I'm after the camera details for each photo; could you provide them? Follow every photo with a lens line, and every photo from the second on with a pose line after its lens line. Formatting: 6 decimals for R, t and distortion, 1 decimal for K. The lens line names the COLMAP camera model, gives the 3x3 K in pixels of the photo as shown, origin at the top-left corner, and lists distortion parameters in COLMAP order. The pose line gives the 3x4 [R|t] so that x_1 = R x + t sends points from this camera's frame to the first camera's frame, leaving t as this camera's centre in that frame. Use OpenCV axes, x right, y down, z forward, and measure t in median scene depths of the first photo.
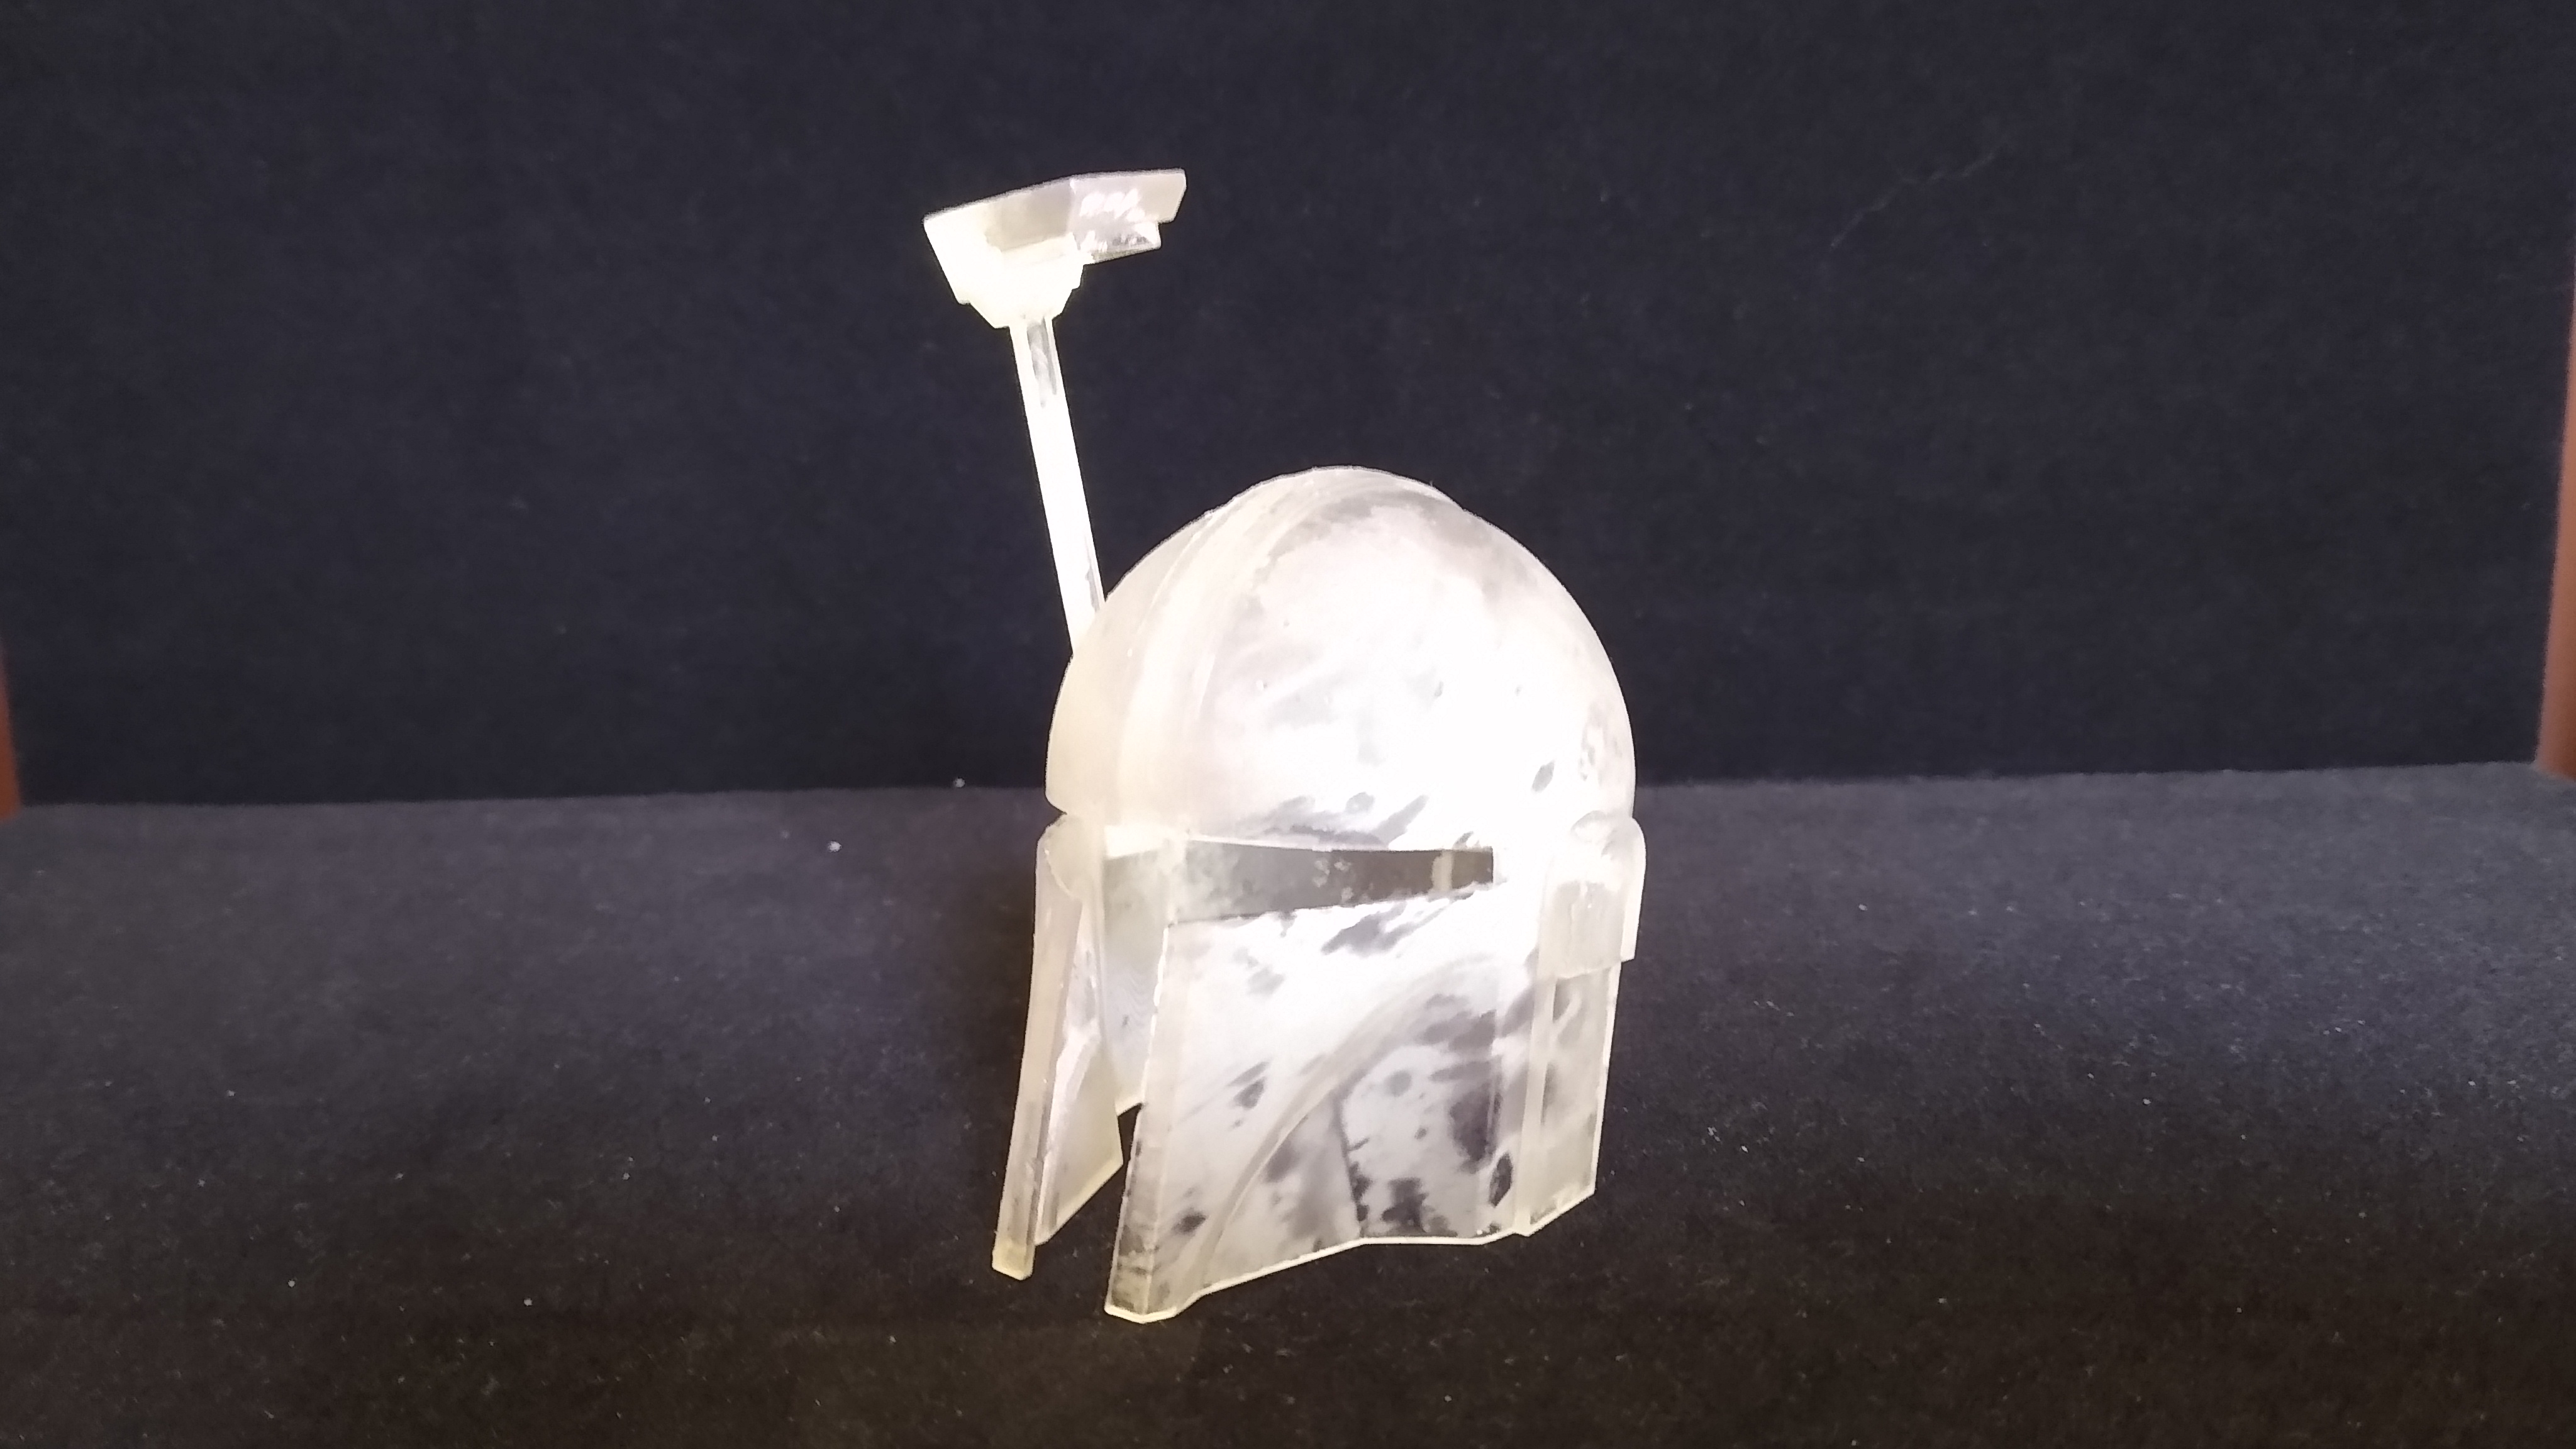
lens RADIAL K [[2047.9, 0, 1289.8], [0, 2047.9, 739.8], [0, 0, 1]] dist [0.075188, -0.185407]
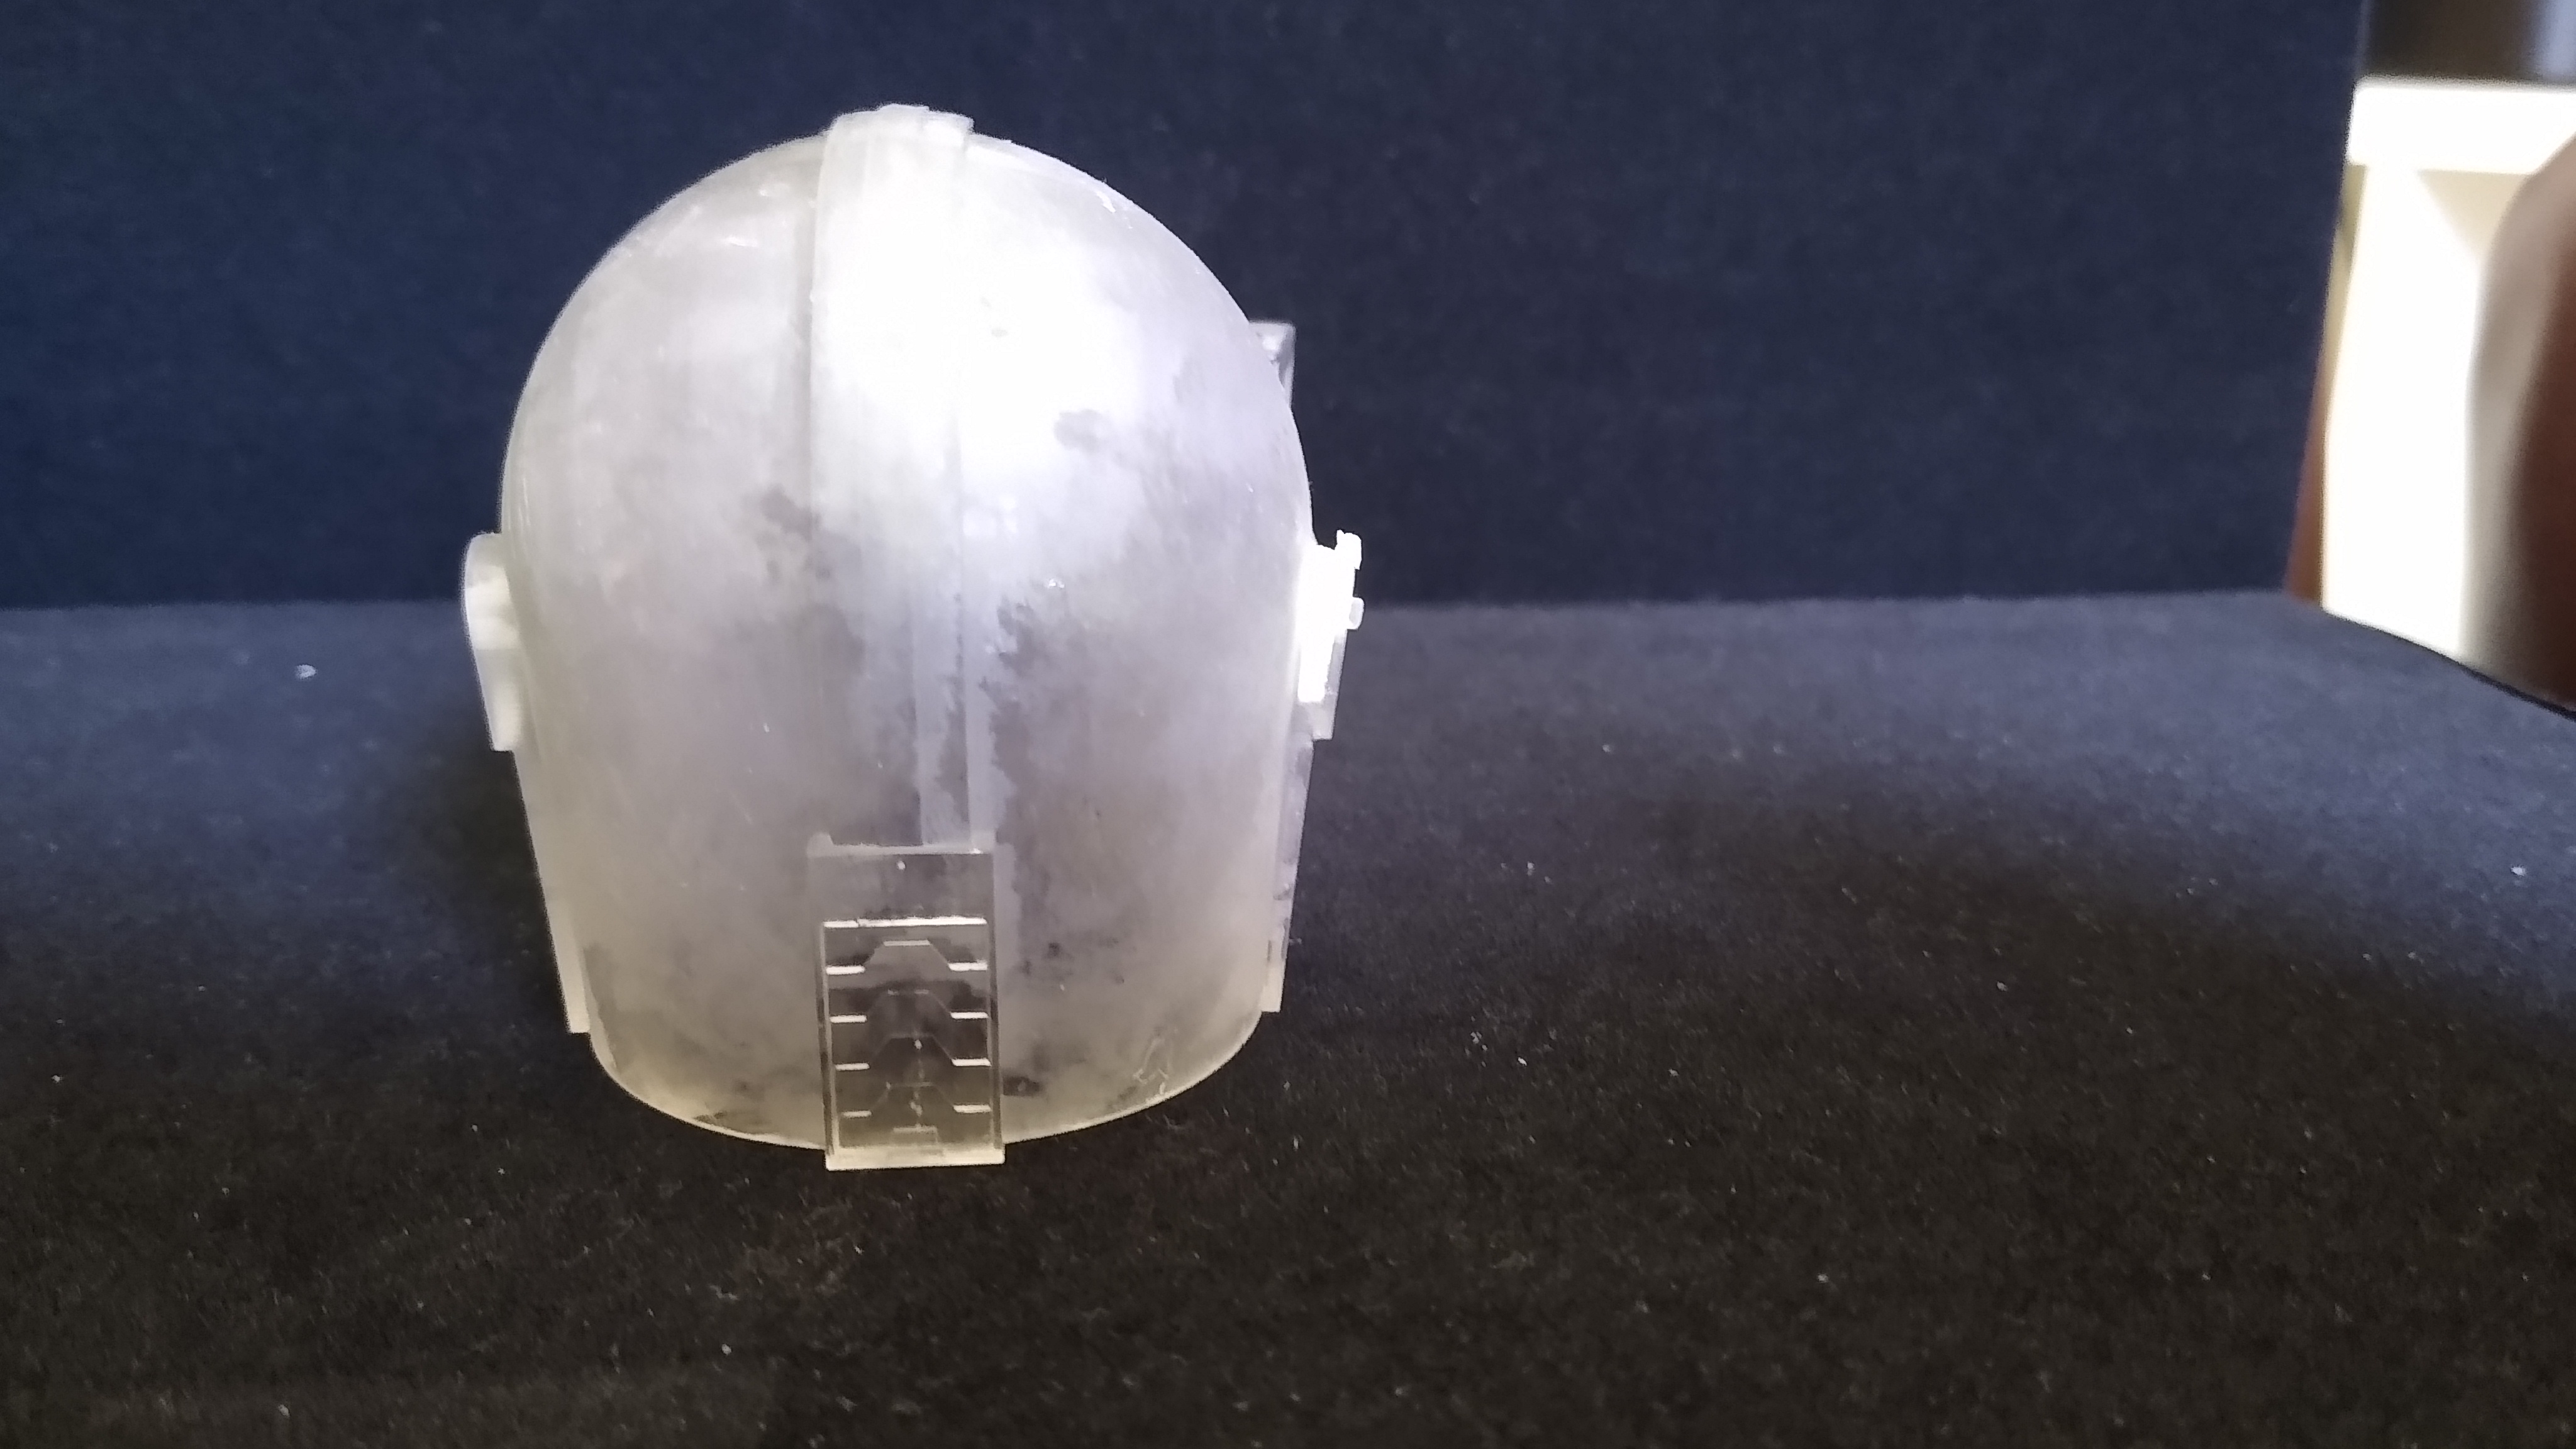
lens RADIAL K [[2090.8, 0, 1288.0], [0, 2090.8, 724.5], [0, 0, 1]] dist [0.063723, -0.181682]
pose [[0.983608, 0.001160, 0.180319, -0.001989], [-0.012825, 0.997897, 0.063537, 0.020373], [-0.179866, -0.064808, 0.981554, 0.199247]]
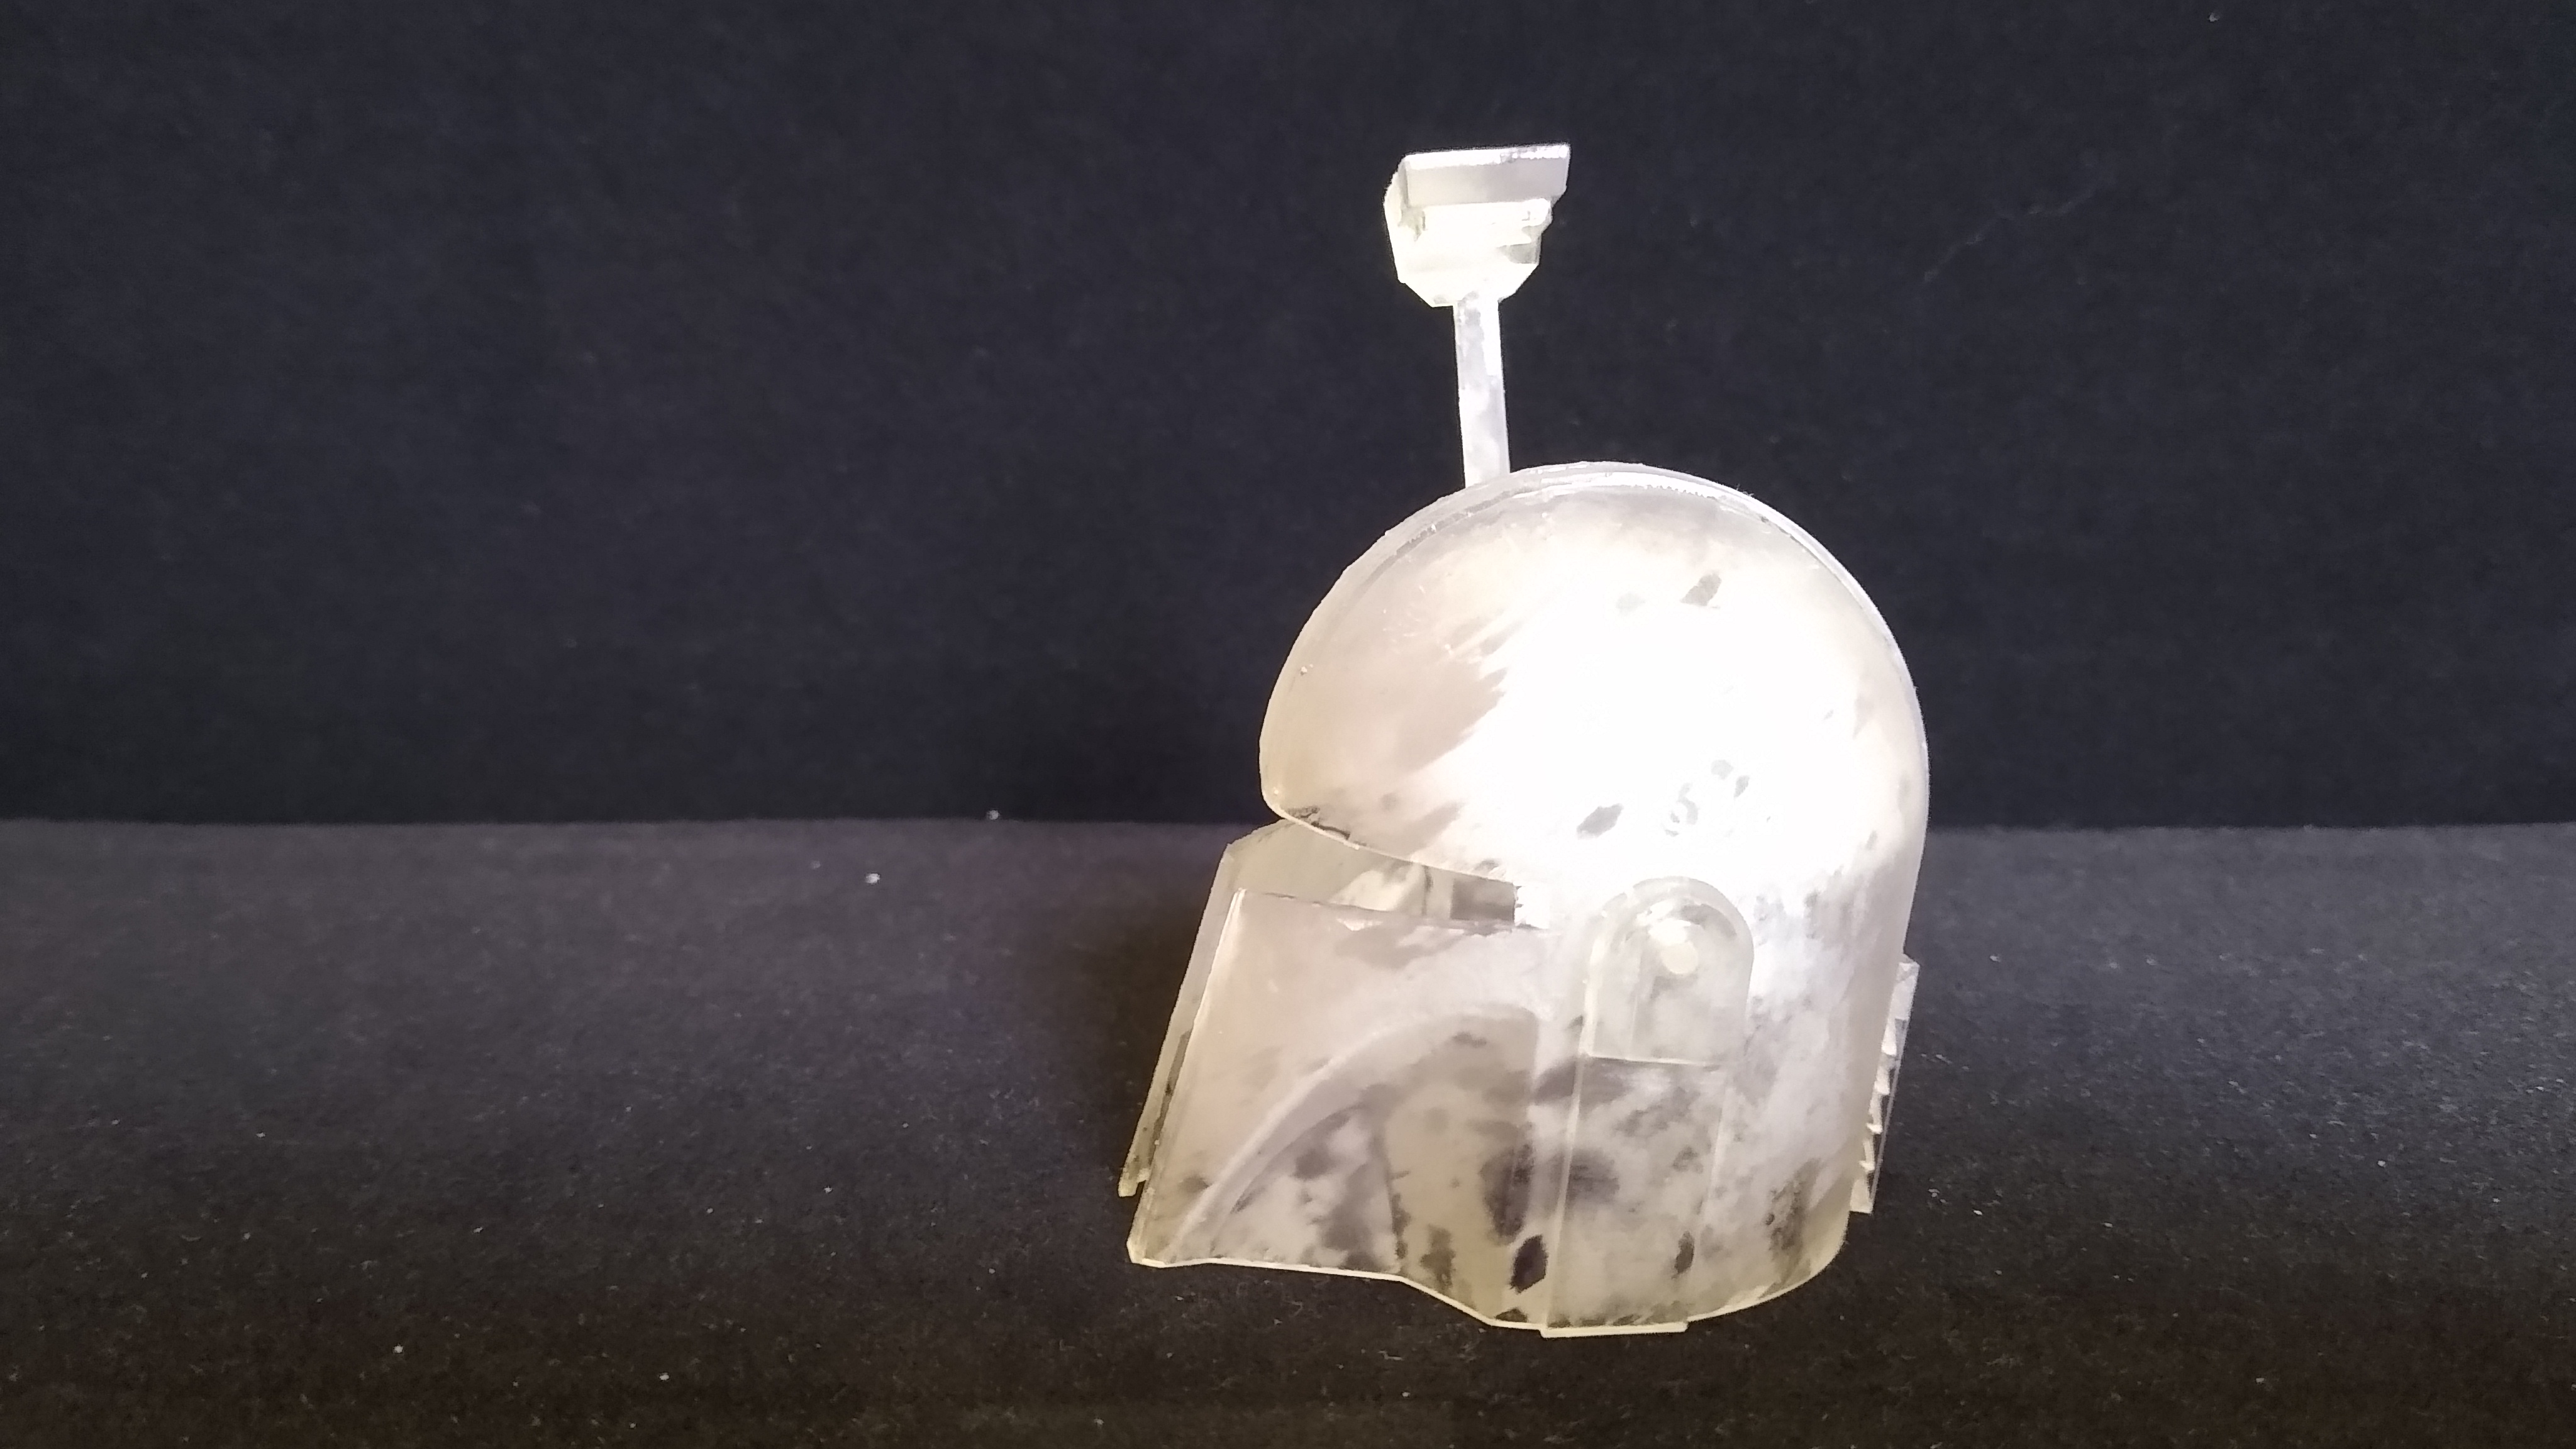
lens RADIAL K [[2040.1, 0, 1305.9], [0, 2040.1, 732.4], [0, 0, 1]] dist [0.071665, -0.179924]
pose [[0.998056, 0.021913, 0.058352, -0.101615], [-0.020000, 0.999250, -0.033166, 0.015519], [-0.059035, 0.031934, 0.997745, 0.071244]]
